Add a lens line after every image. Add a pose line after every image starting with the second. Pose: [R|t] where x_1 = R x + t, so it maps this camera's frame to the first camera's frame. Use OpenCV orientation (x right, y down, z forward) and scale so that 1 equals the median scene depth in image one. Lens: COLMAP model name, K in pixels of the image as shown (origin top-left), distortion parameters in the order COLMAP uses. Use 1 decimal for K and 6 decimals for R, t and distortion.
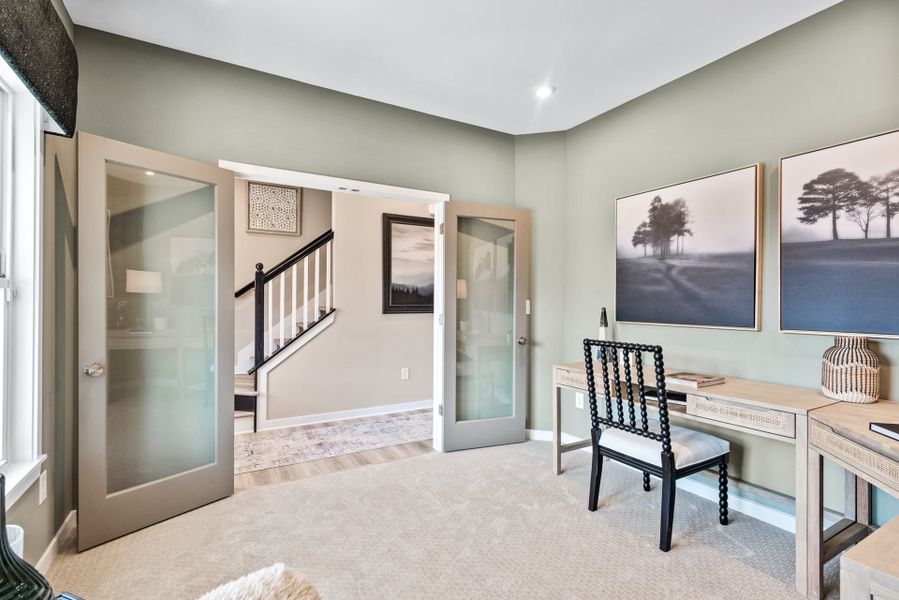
lens RADIAL K [[444.5, 0, 446.7], [0, 444.5, 300.2], [0, 0, 1]] dist [0.012098, -0.006092]
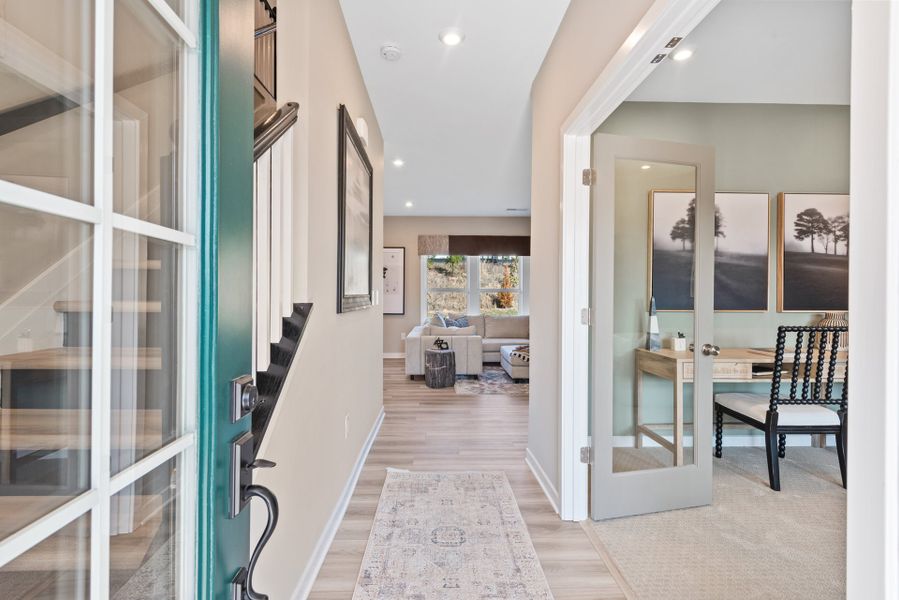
lens RADIAL K [[426.2, 0, 453.0], [0, 426.2, 297.7], [0, 0, 1]] dist [0.008097, -0.002258]
pose [[0.446887, -0.001009, 0.894590, -0.910868], [-0.003848, 0.999988, 0.003050, 0.022462], [-0.894582, -0.004805, 0.446878, 1.241717]]
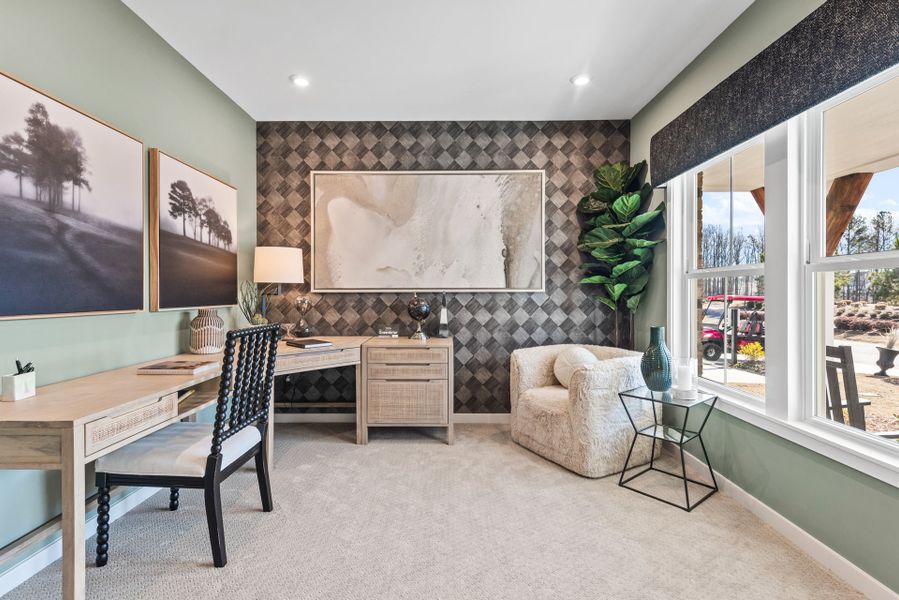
lens RADIAL K [[426.2, 0, 448.7], [0, 426.2, 293.8], [0, 0, 1]] dist [0.008097, -0.002258]
pose [[-0.869675, 0.001130, 0.493624, -0.343506], [0.001084, 0.999999, -0.000379, 0.028120], [-0.493624, 0.000205, -0.869675, 1.438168]]
